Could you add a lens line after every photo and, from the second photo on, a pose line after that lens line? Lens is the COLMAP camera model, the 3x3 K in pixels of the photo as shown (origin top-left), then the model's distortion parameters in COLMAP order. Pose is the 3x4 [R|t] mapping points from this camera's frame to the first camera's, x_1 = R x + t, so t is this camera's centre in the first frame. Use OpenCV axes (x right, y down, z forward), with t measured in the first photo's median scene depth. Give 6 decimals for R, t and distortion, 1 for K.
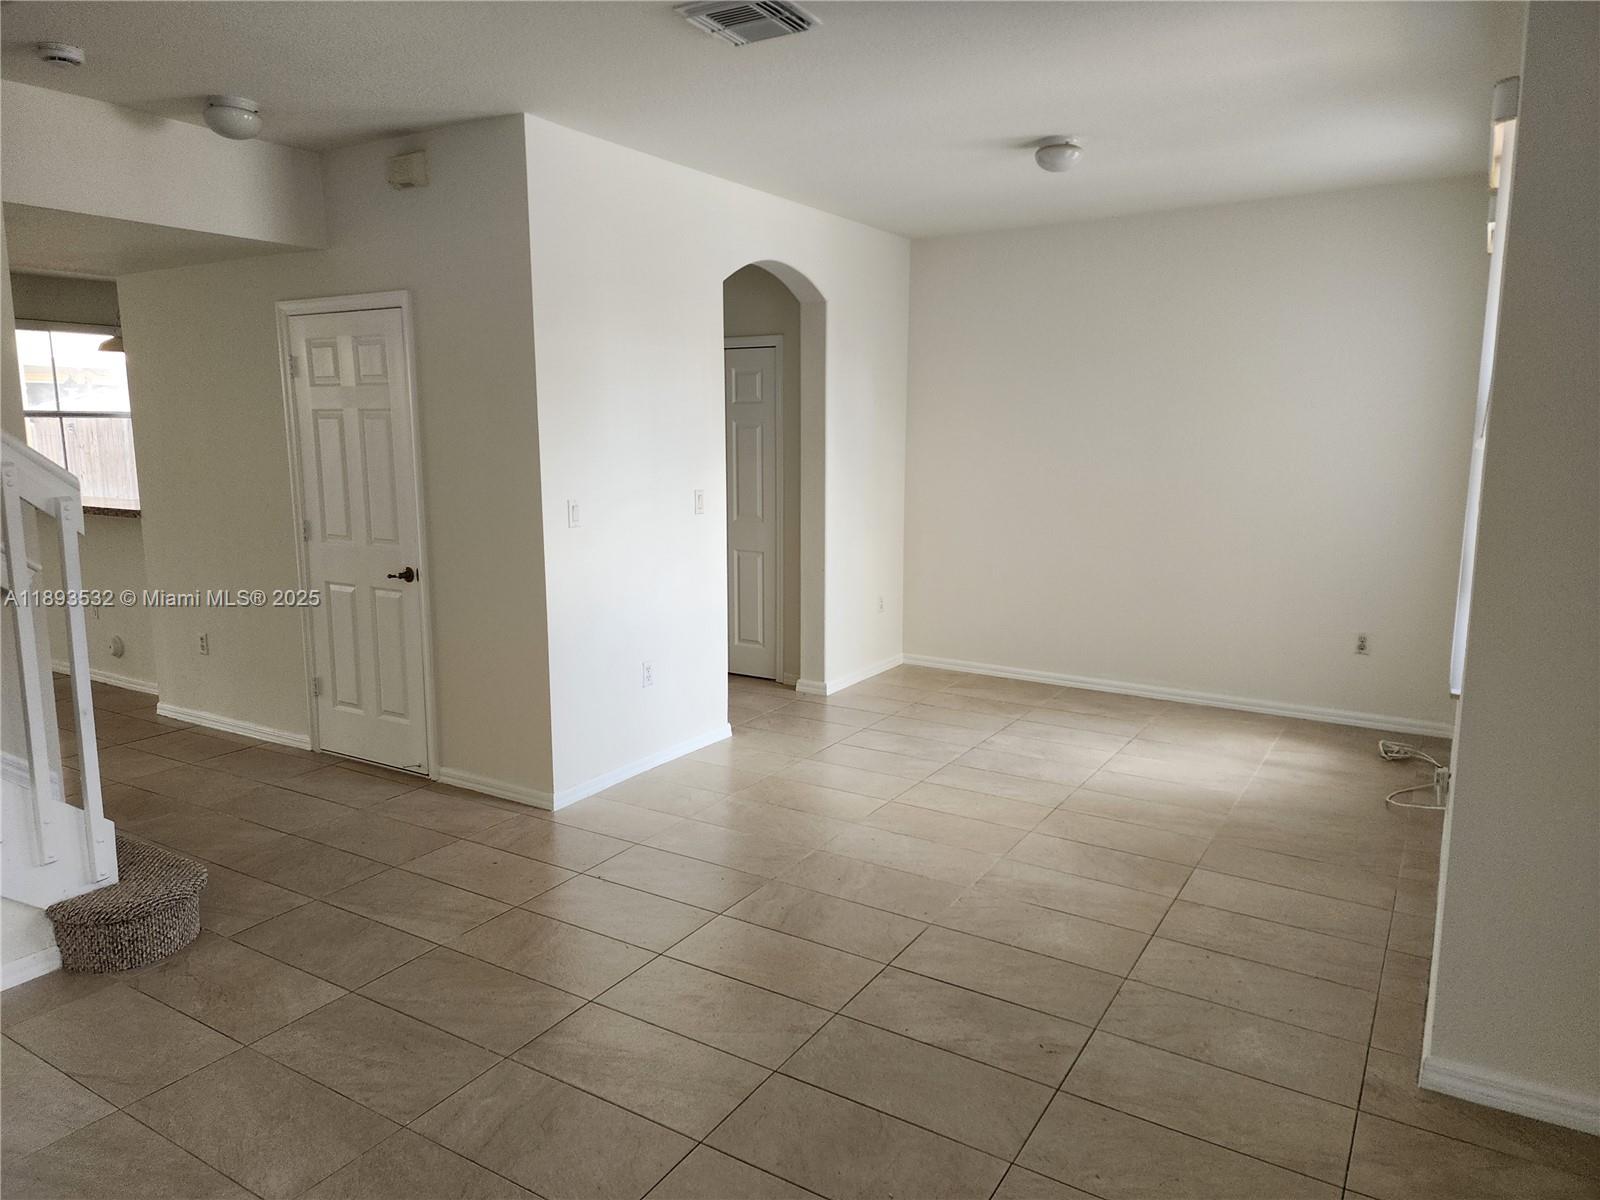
lens RADIAL K [[1060.0, 0, 797.2], [0, 1060.0, 584.6], [0, 0, 1]] dist [0.081376, -0.070830]
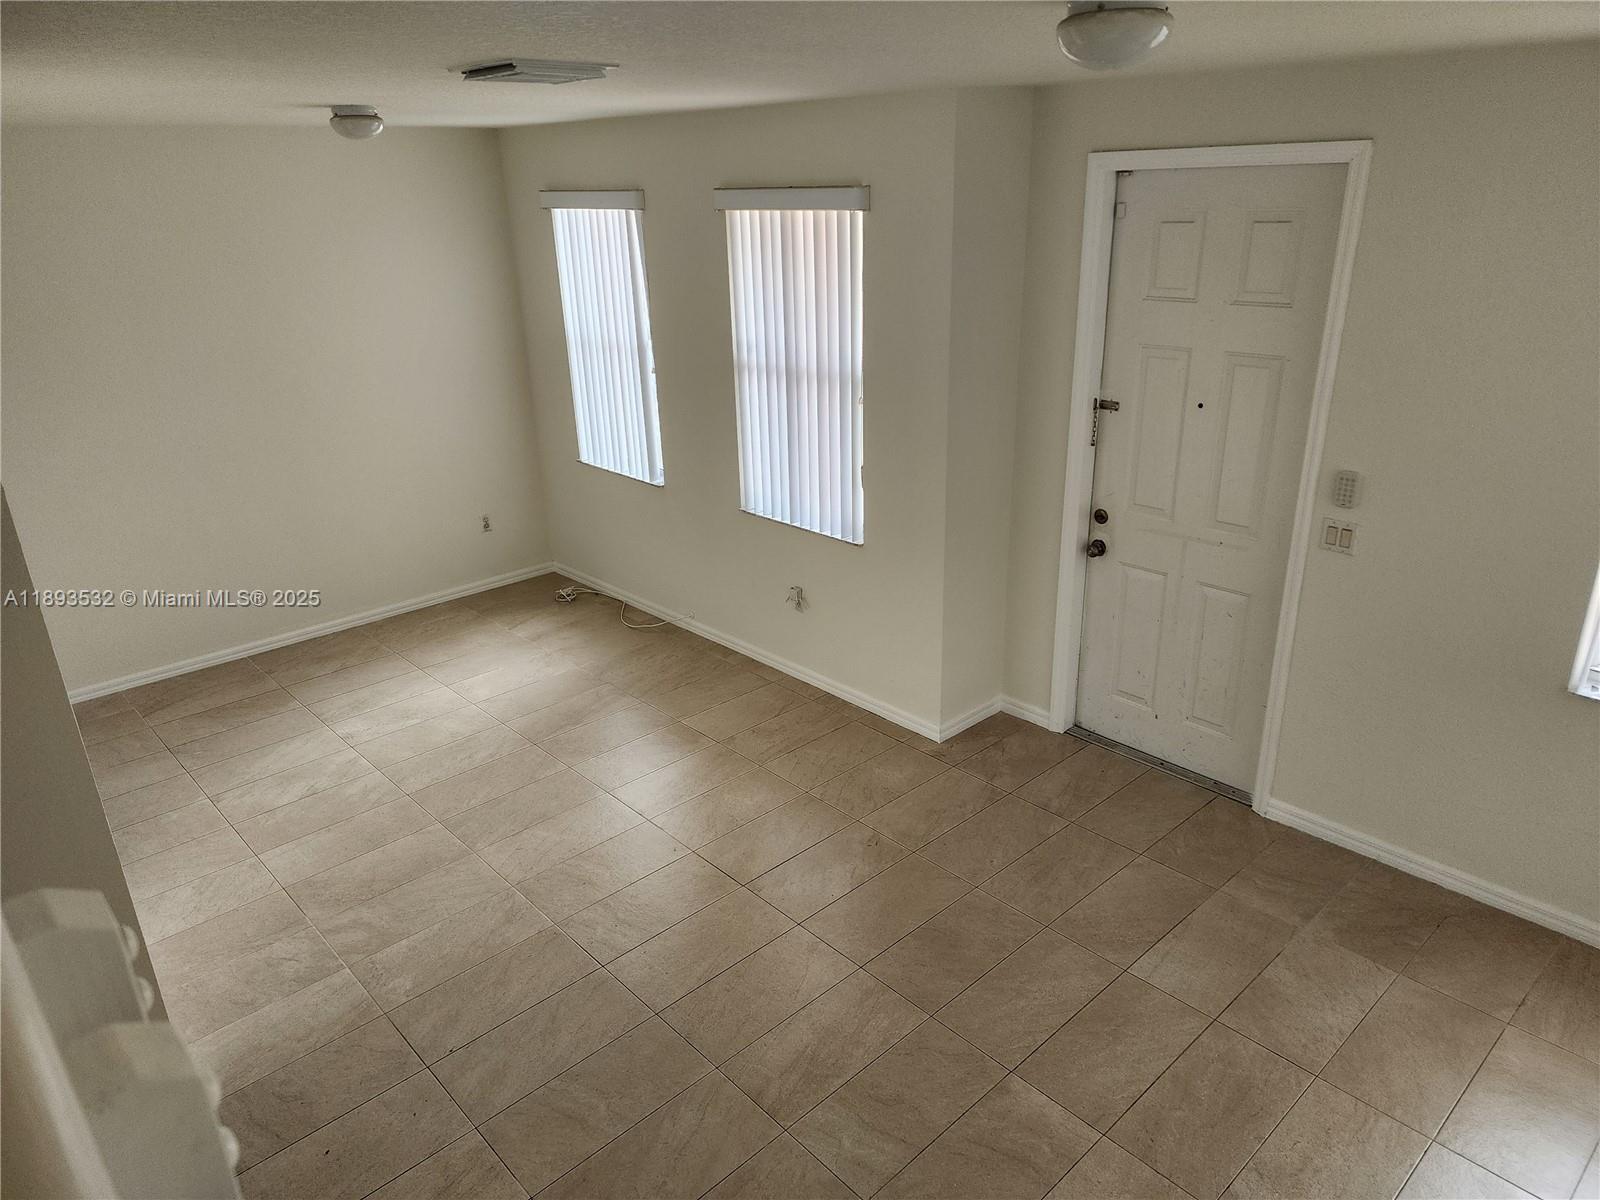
lens RADIAL K [[1060.0, 0, 802.3], [0, 1060.0, 605.9], [0, 0, 1]] dist [0.081376, -0.070830]
pose [[0.258205, -0.362311, 0.895579, -0.659899], [0.168122, 0.929720, 0.327652, -0.255138], [-0.951349, 0.065965, 0.300970, 0.394077]]
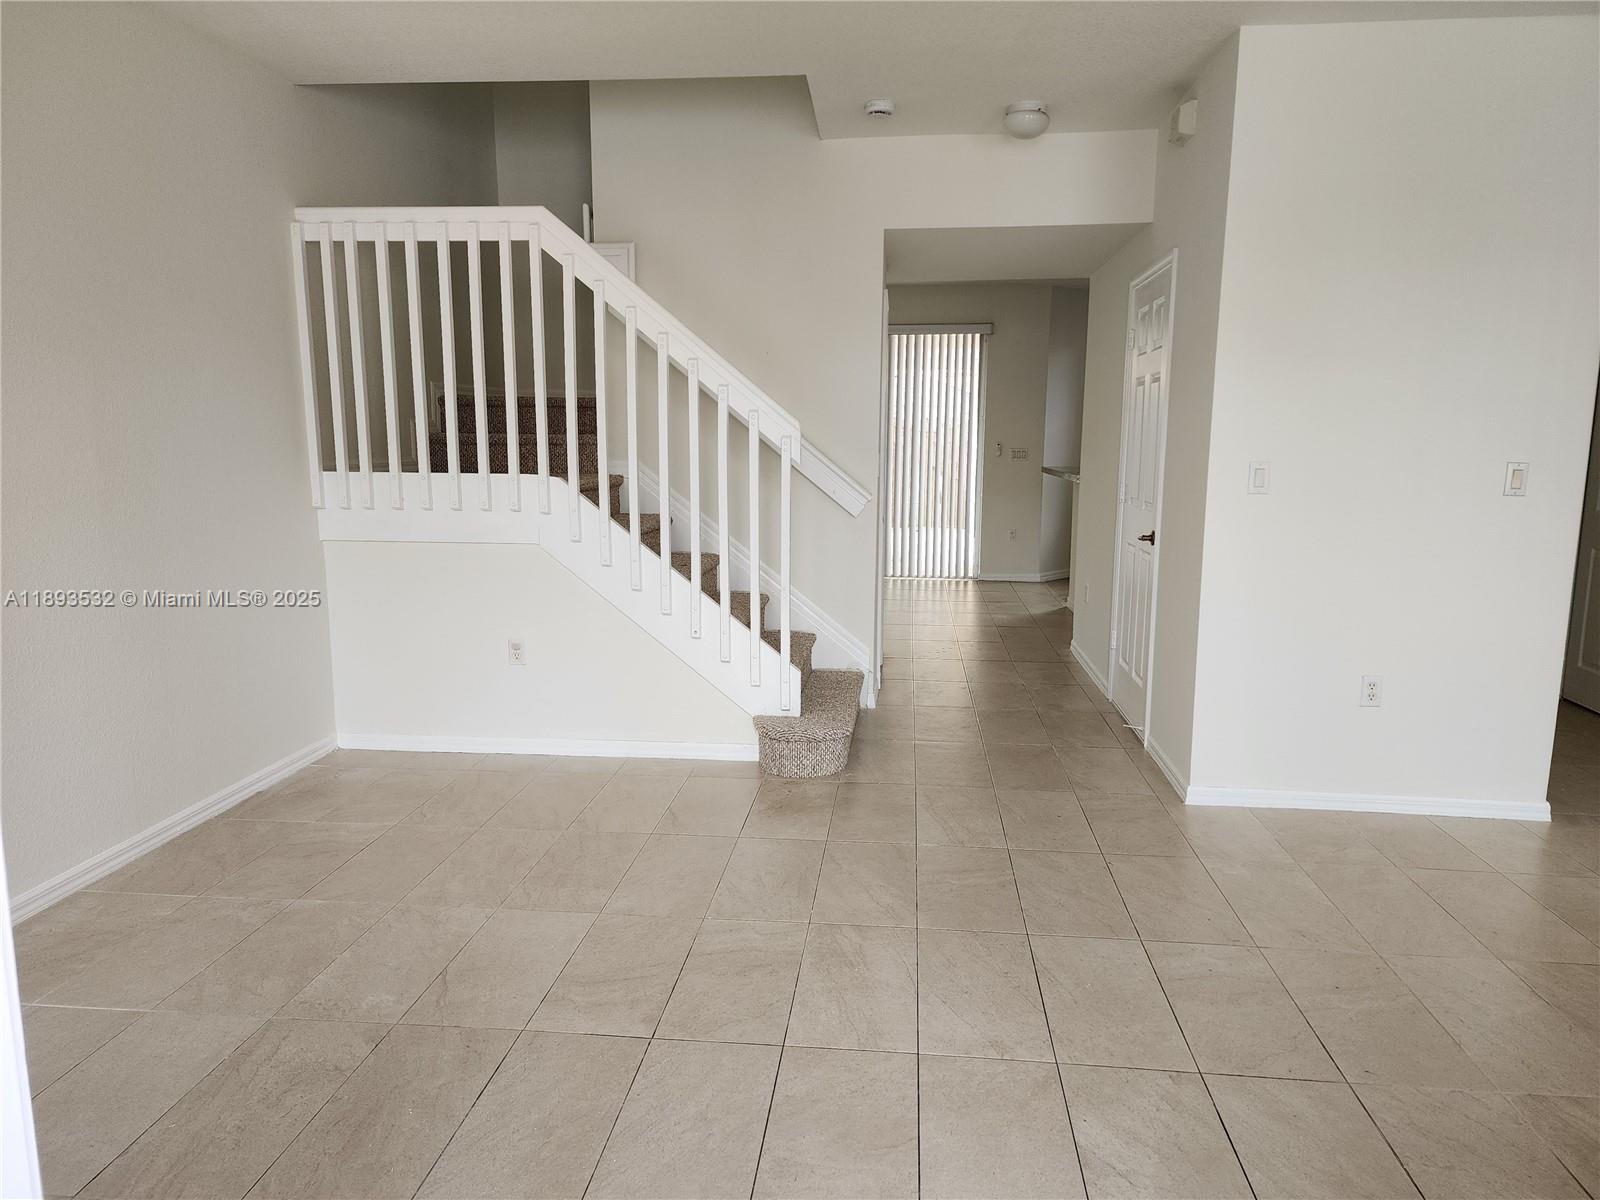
lens RADIAL K [[1060.0, 0, 798.7], [0, 1060.0, 583.1], [0, 0, 1]] dist [0.081376, -0.070830]
pose [[0.440355, 0.126837, -0.888820, 0.422365], [-0.140126, 0.987549, 0.071502, 0.008198], [0.886822, 0.093060, 0.452645, 0.287588]]
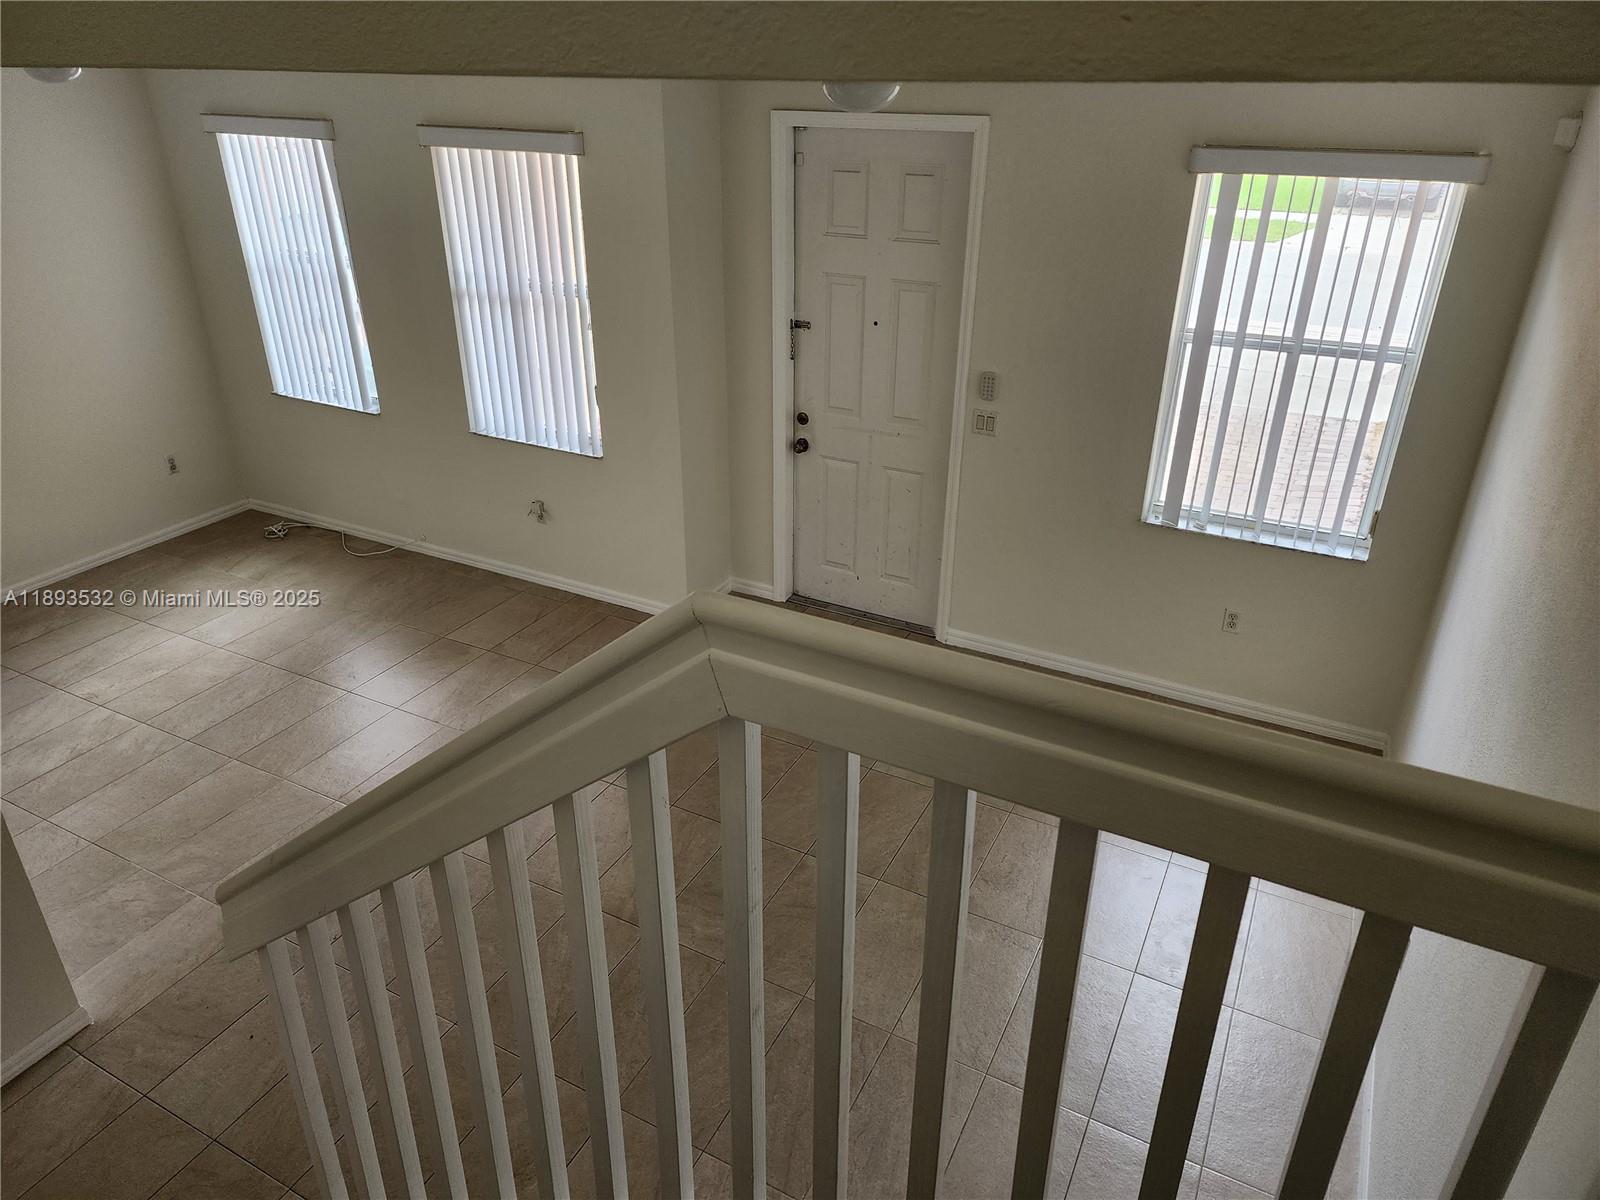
lens RADIAL K [[1060.0, 0, 776.7], [0, 1060.0, 588.7], [0, 0, 1]] dist [0.081376, -0.070830]
pose [[-0.065426, -0.443645, 0.893811, -0.823047], [0.148362, 0.881450, 0.448370, -0.334359], [-0.986767, 0.161943, 0.008150, 0.478580]]
